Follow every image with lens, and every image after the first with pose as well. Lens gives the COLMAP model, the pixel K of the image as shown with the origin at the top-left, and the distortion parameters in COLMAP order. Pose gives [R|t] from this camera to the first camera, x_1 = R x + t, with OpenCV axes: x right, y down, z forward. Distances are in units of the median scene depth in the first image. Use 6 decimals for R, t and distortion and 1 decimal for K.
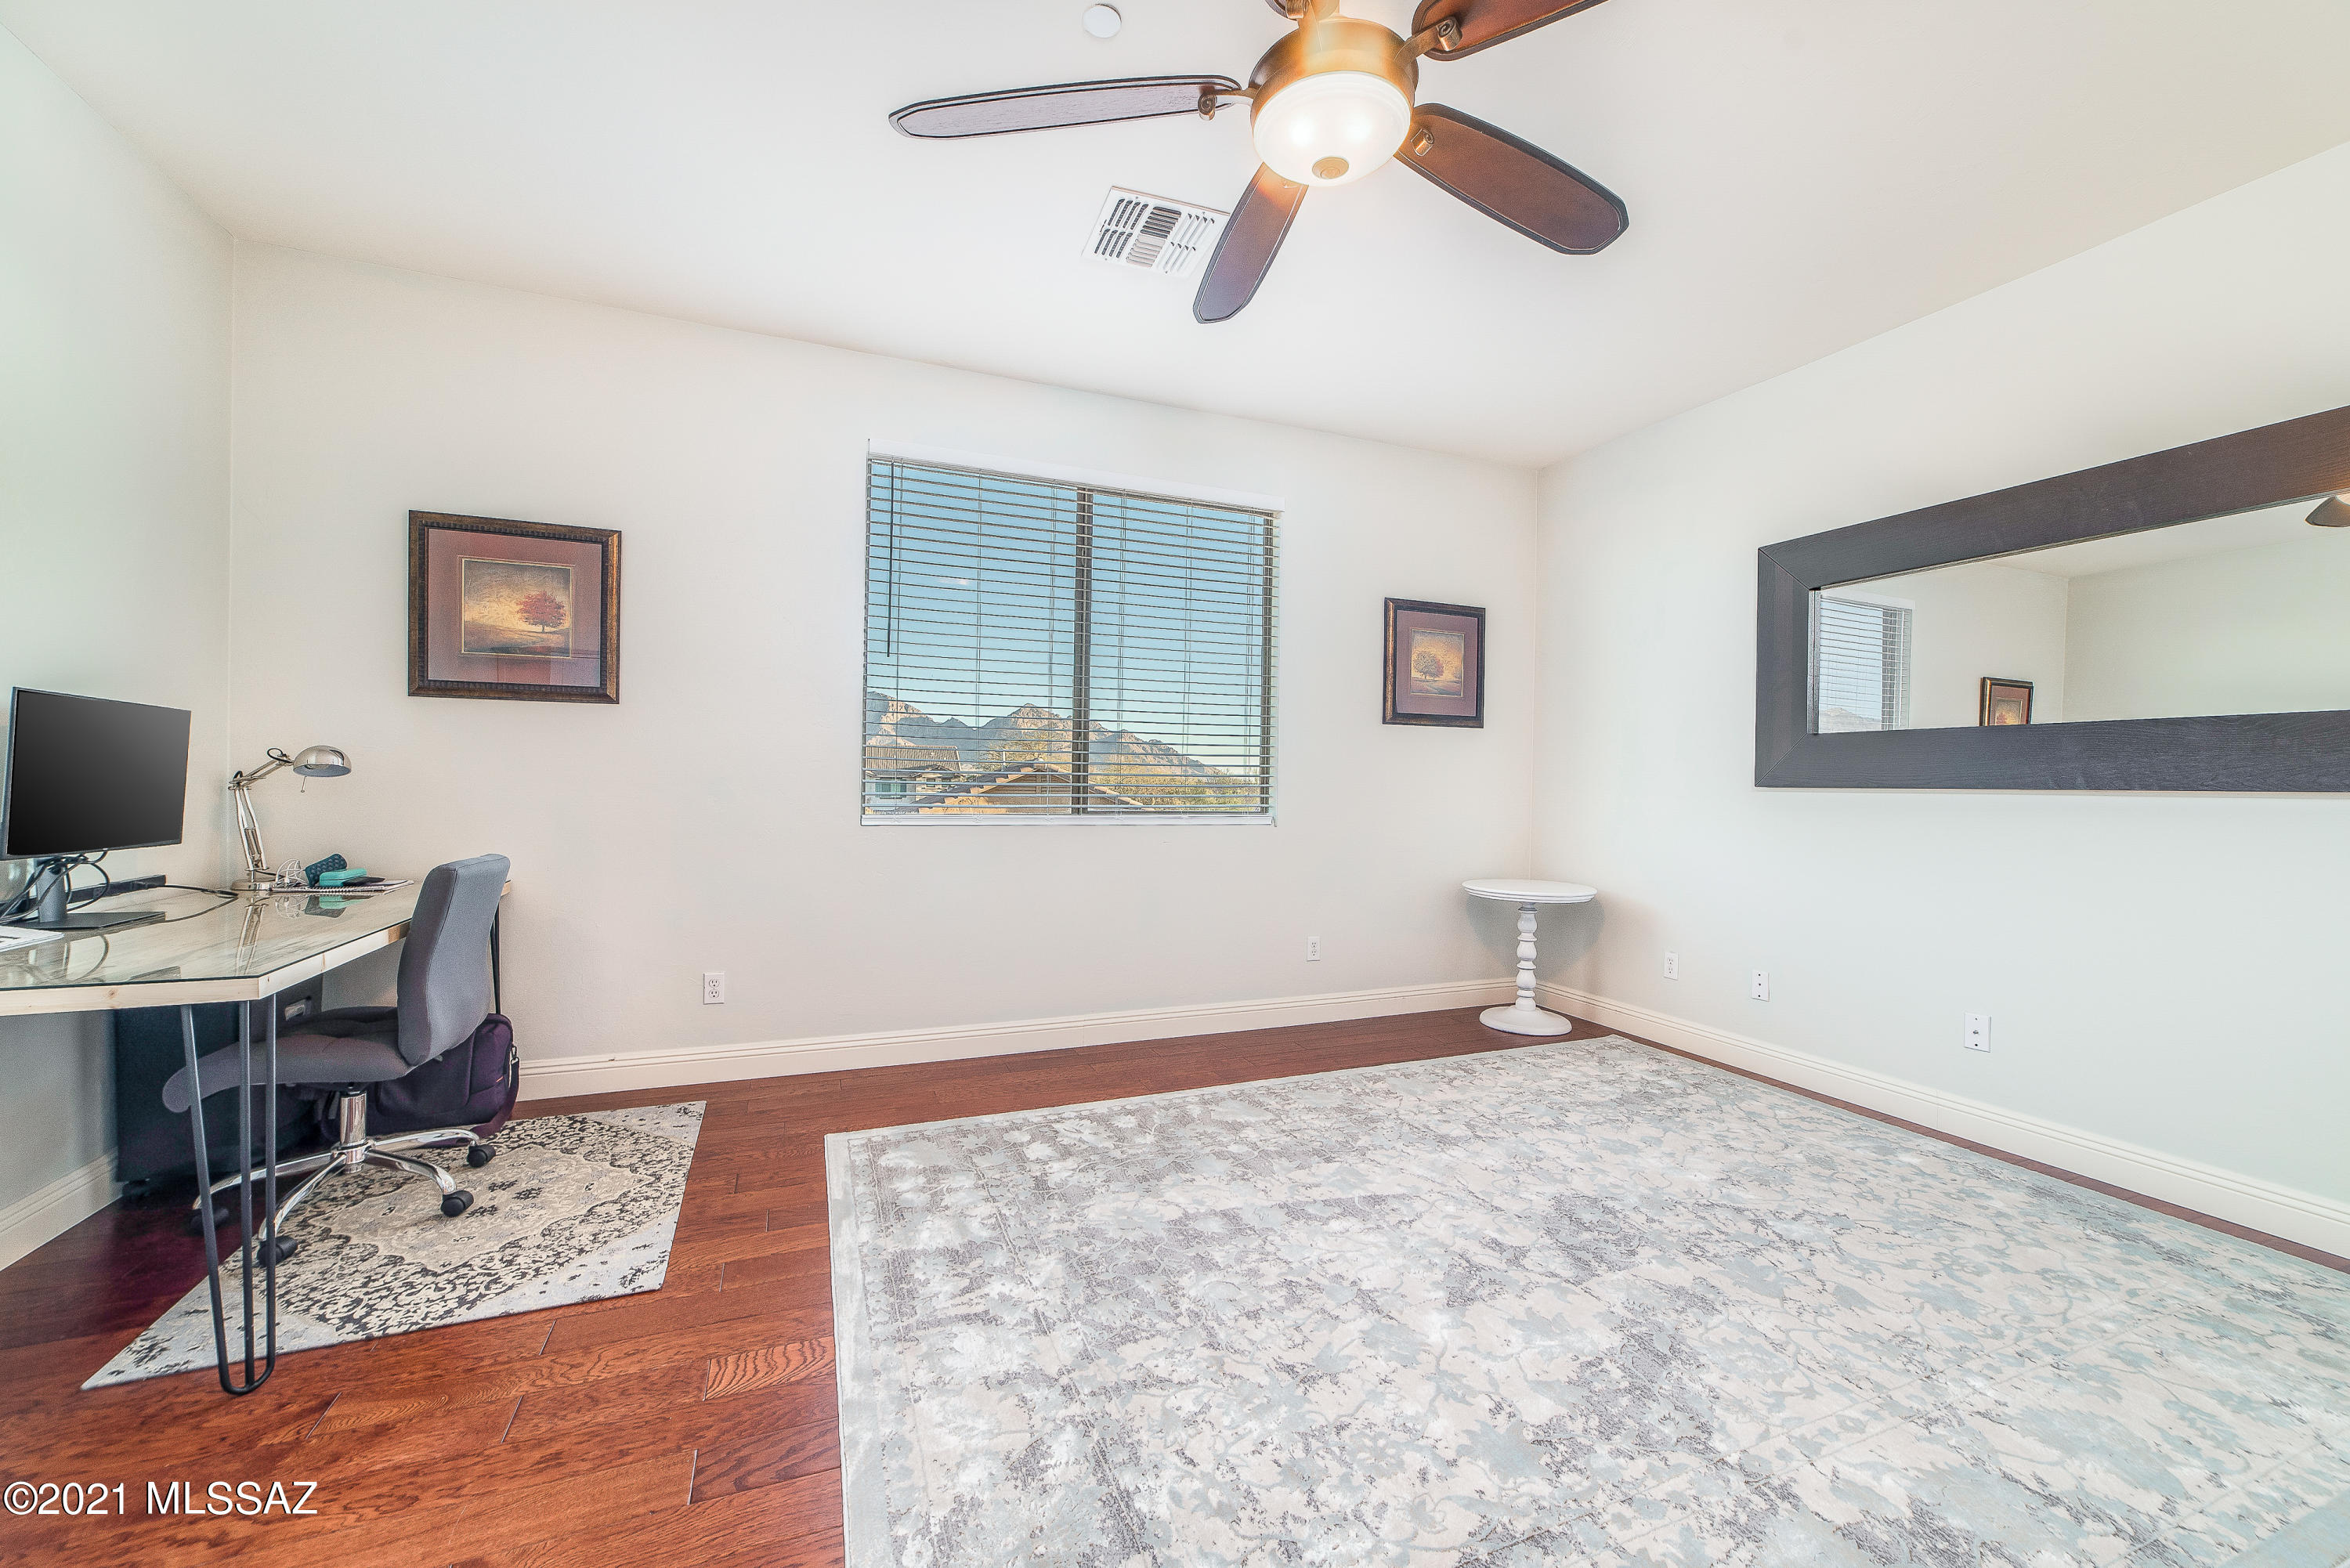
lens RADIAL K [[914.0, 0, 1167.3], [0, 914.0, 786.8], [0, 0, 1]] dist [-0.018855, 0.005450]
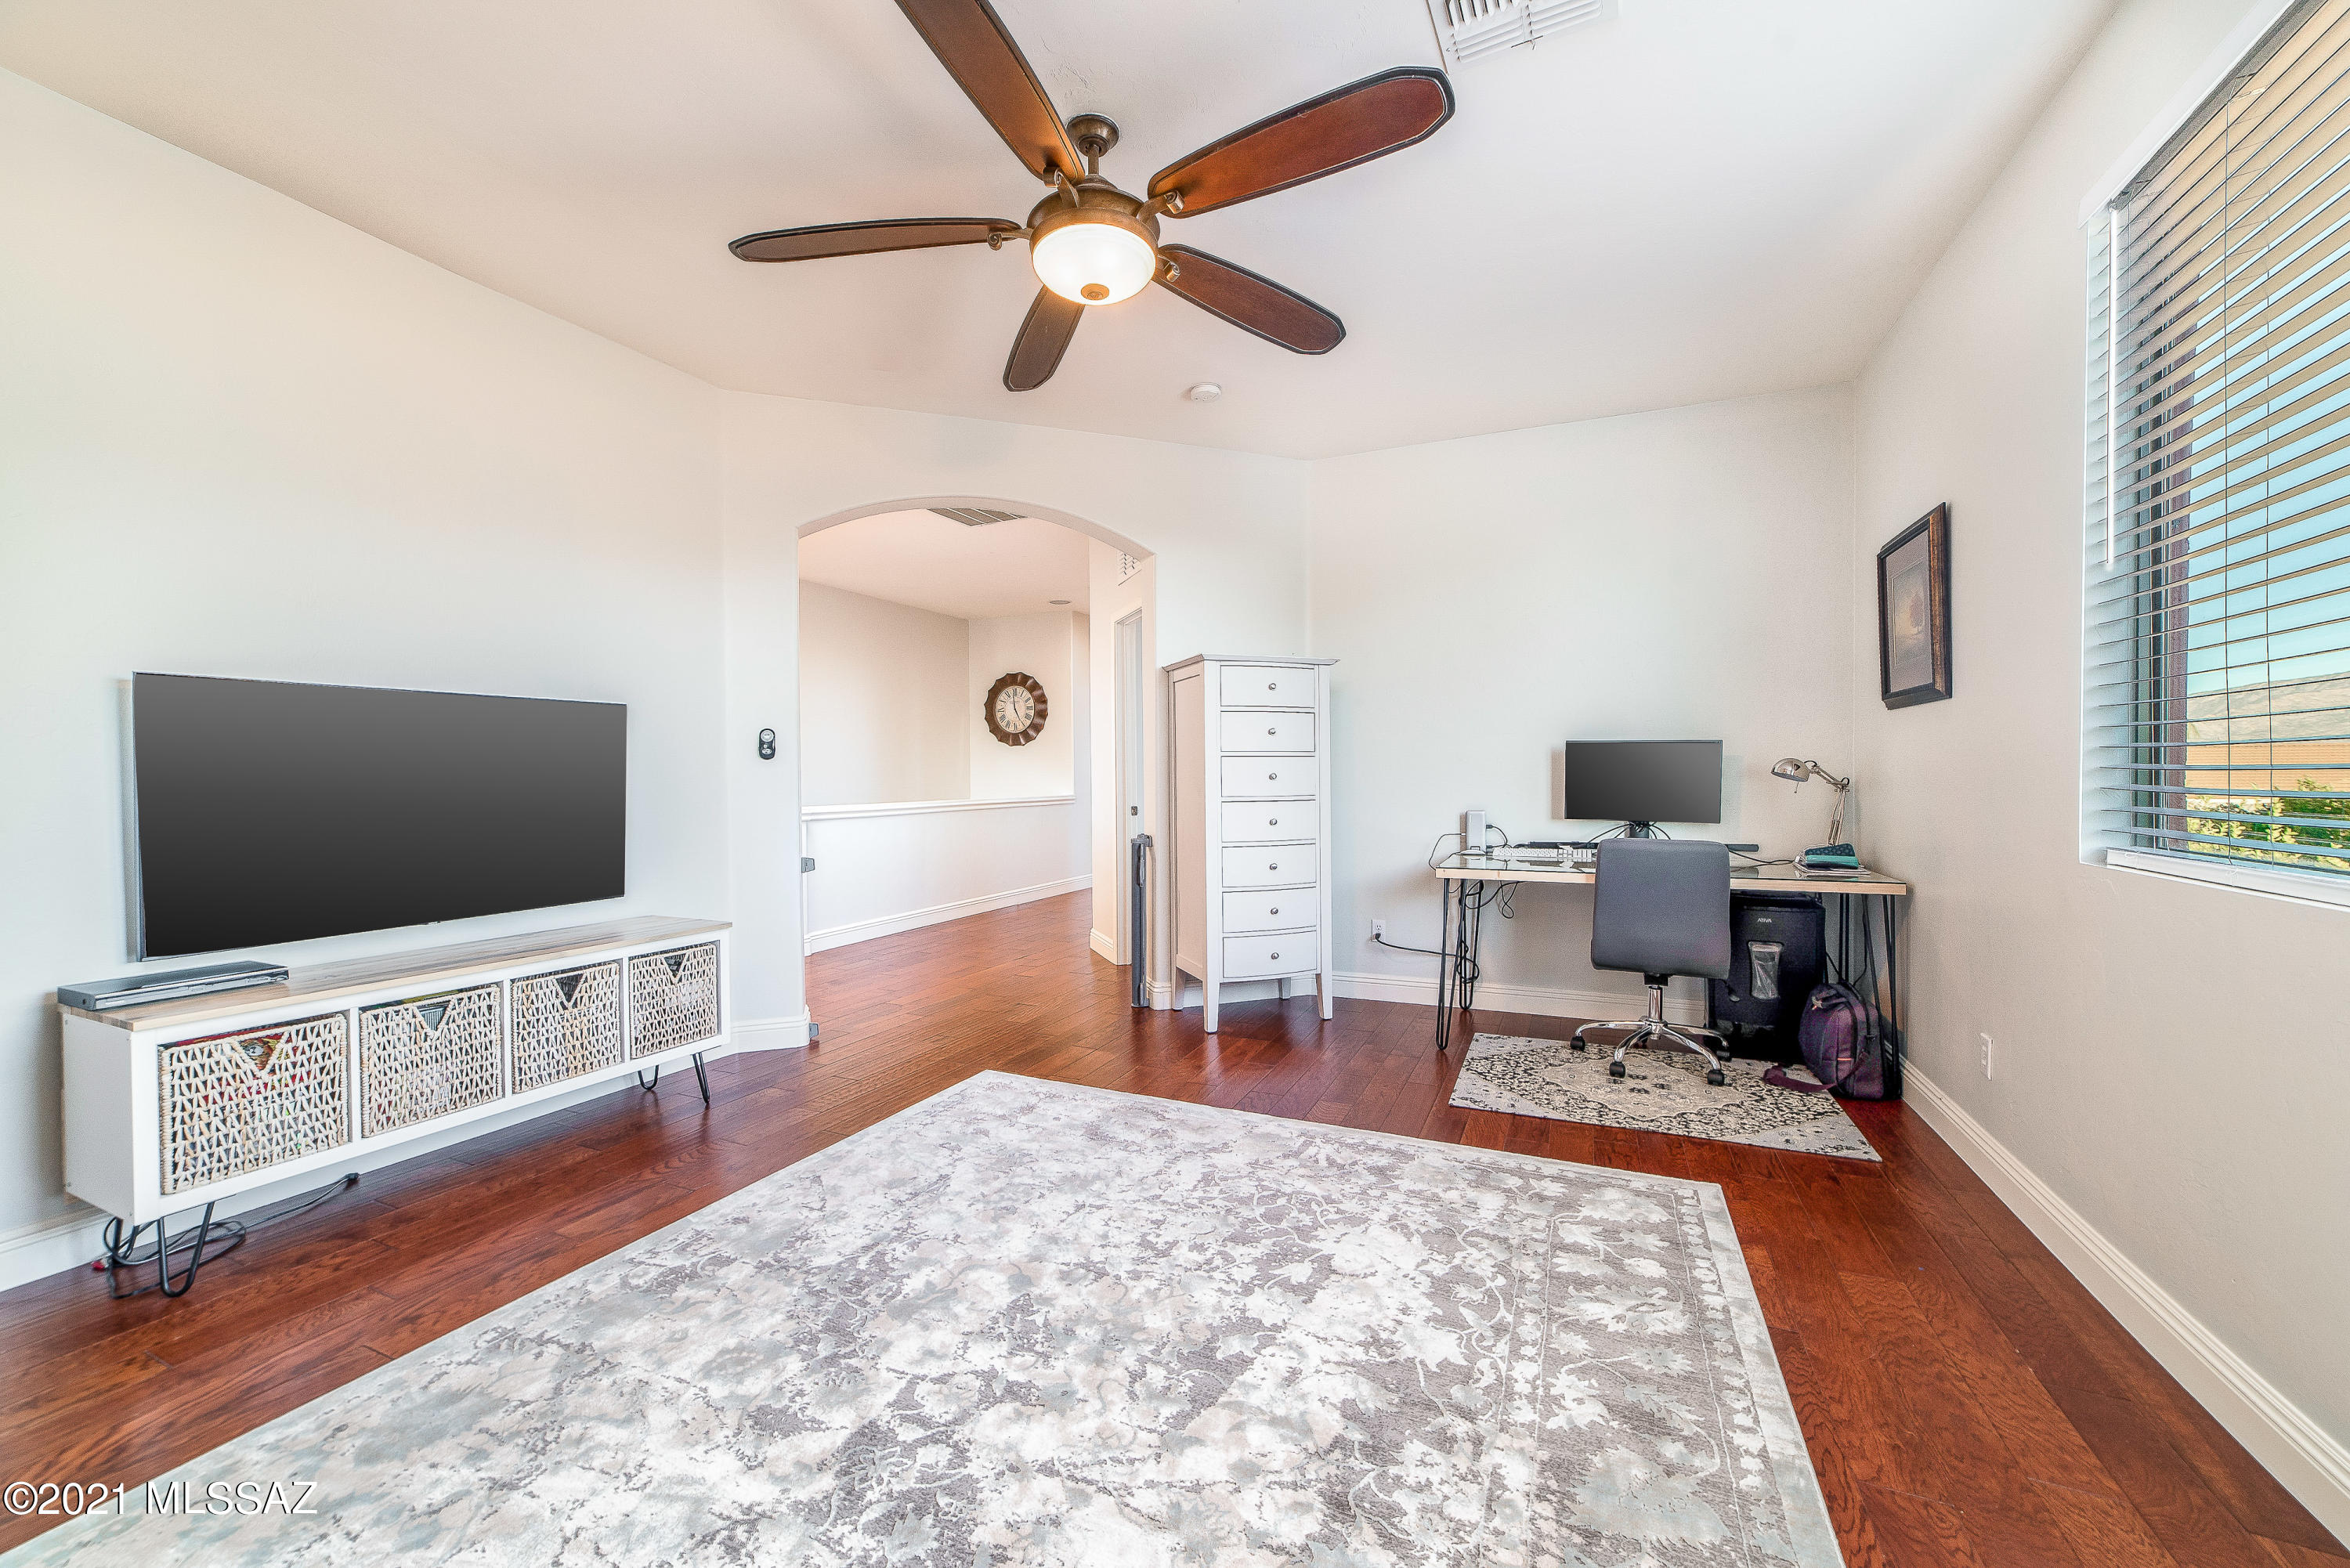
lens RADIAL K [[914.0, 0, 1174.5], [0, 914.0, 780.3], [0, 0, 1]] dist [-0.018855, 0.005450]
pose [[-0.724137, -0.005692, -0.689632, 0.691381], [-0.008602, 0.999963, 0.000779, -0.006283], [0.689602, 0.006496, -0.724159, 1.423307]]
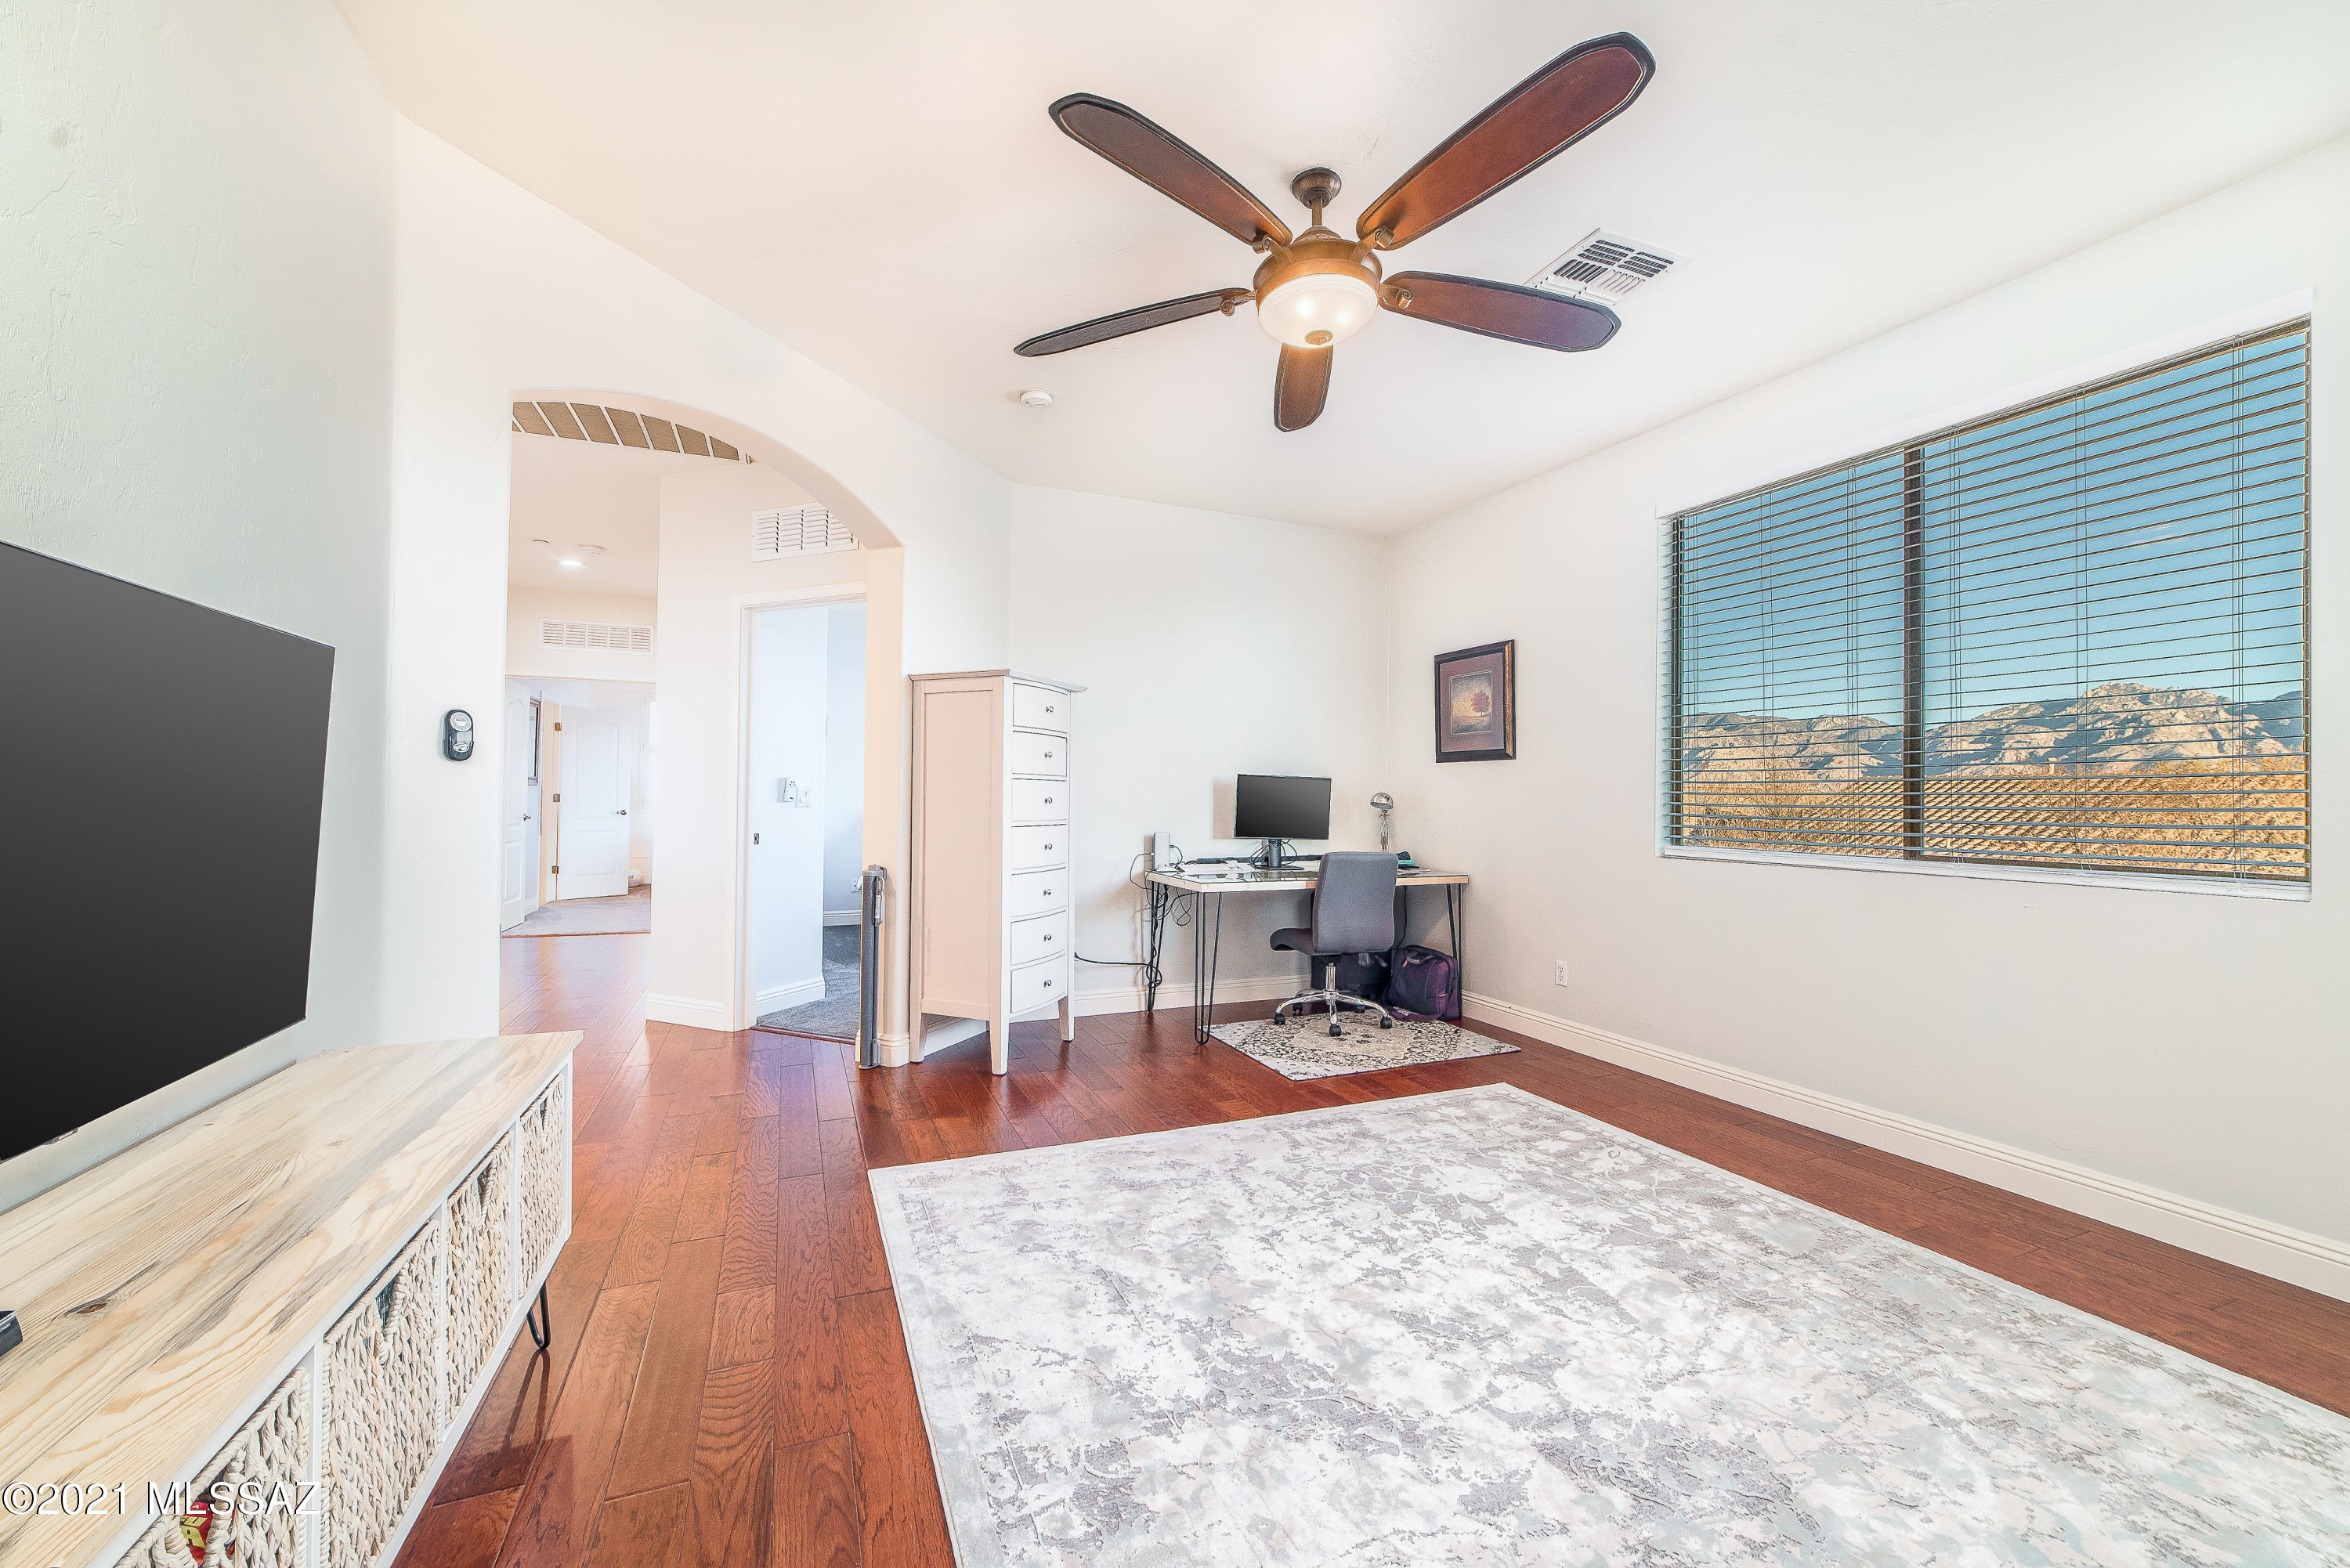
lens RADIAL K [[914.0, 0, 1178.0], [0, 914.0, 786.6], [0, 0, 1]] dist [-0.018855, 0.005450]
pose [[0.022980, -0.028419, -0.999332, 1.047638], [-0.018461, 0.999413, -0.028846, 0.004303], [0.999565, 0.019112, 0.022442, 0.554504]]
